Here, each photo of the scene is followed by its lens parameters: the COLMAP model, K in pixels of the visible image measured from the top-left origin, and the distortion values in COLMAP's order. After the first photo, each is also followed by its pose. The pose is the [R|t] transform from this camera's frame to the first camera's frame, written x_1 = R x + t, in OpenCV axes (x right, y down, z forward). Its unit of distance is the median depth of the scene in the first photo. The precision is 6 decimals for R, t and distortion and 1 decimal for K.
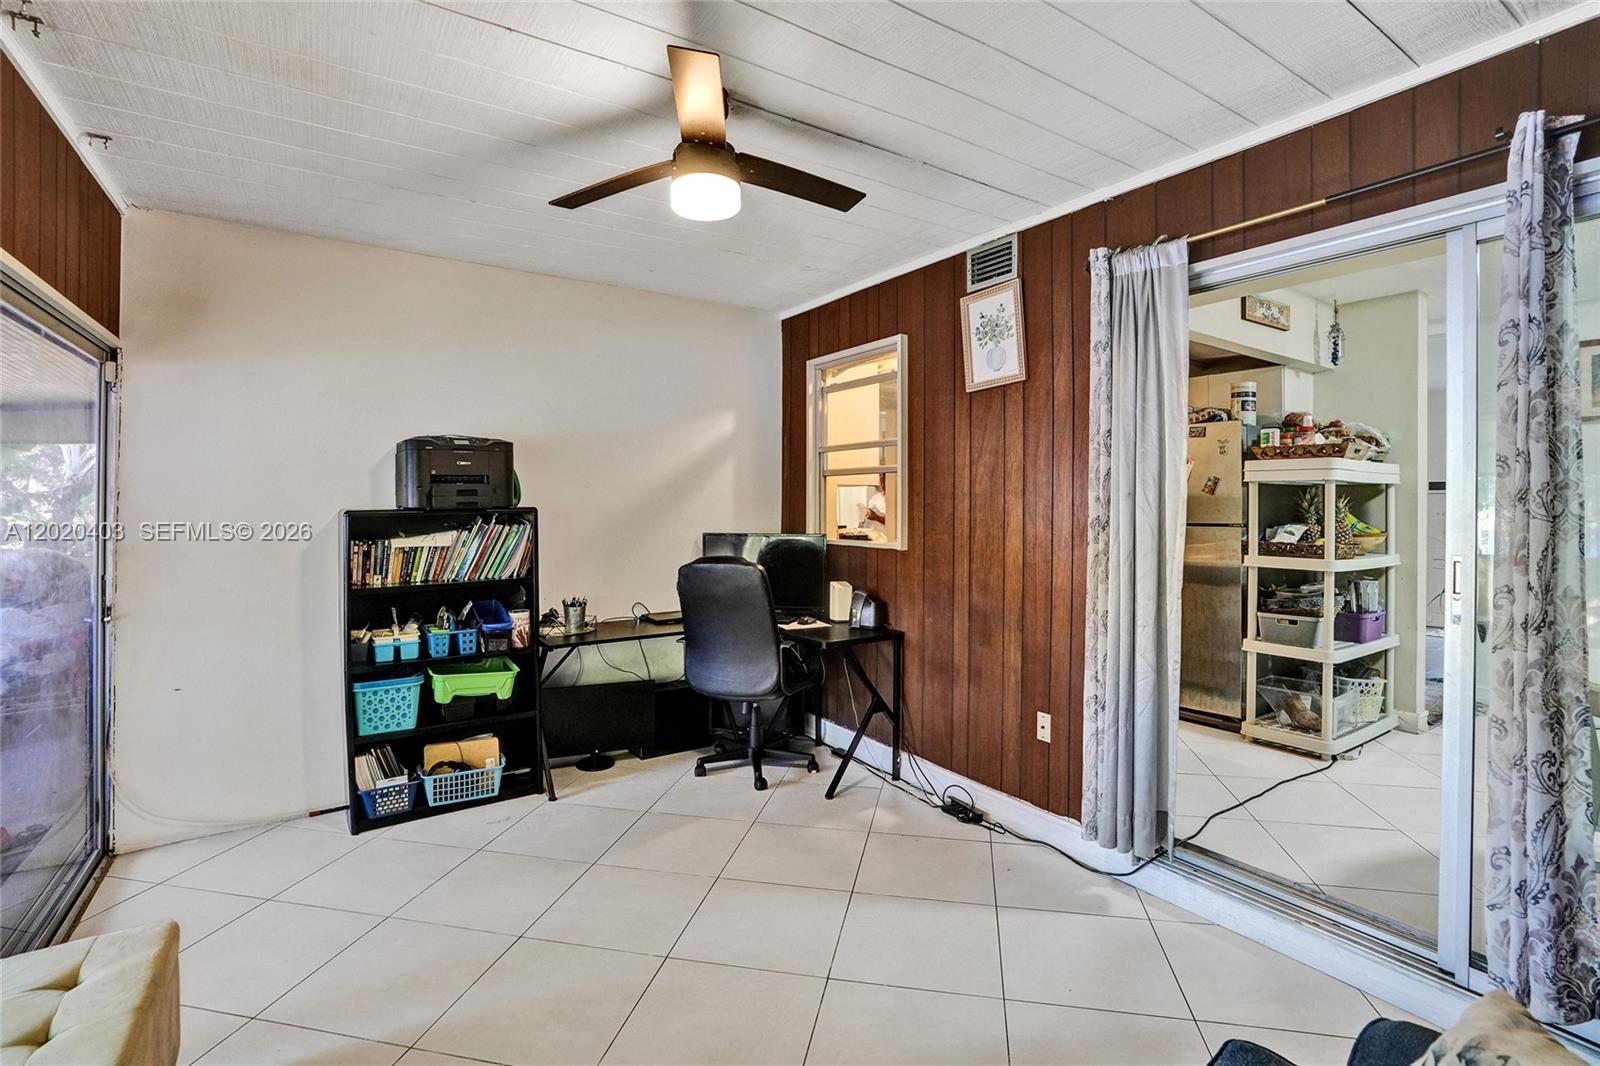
lens RADIAL K [[749.1, 0, 818.7], [0, 749.1, 504.8], [0, 0, 1]] dist [-0.063478, 0.025244]
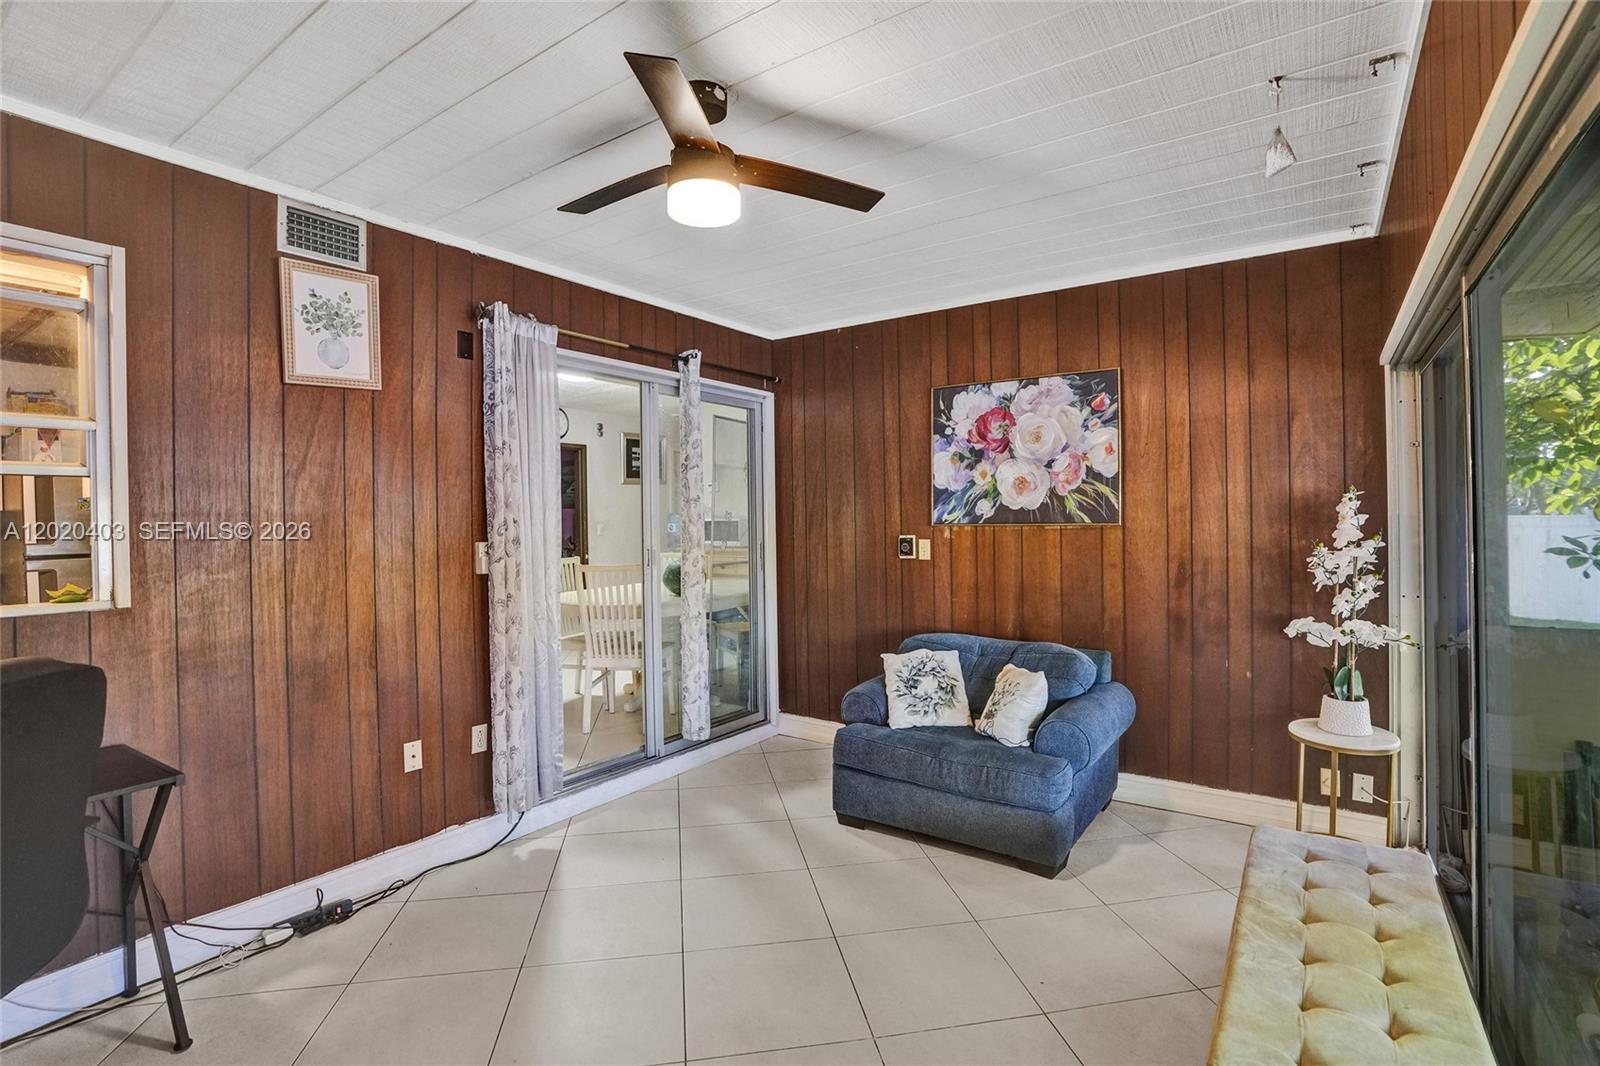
lens RADIAL K [[749.1, 0, 794.1], [0, 749.1, 517.5], [0, 0, 1]] dist [-0.063478, 0.025244]
pose [[-0.339464, -0.002593, 0.940616, -0.690820], [0.012306, 0.999898, 0.007197, -0.010984], [-0.940539, 0.014018, -0.339397, 0.771490]]
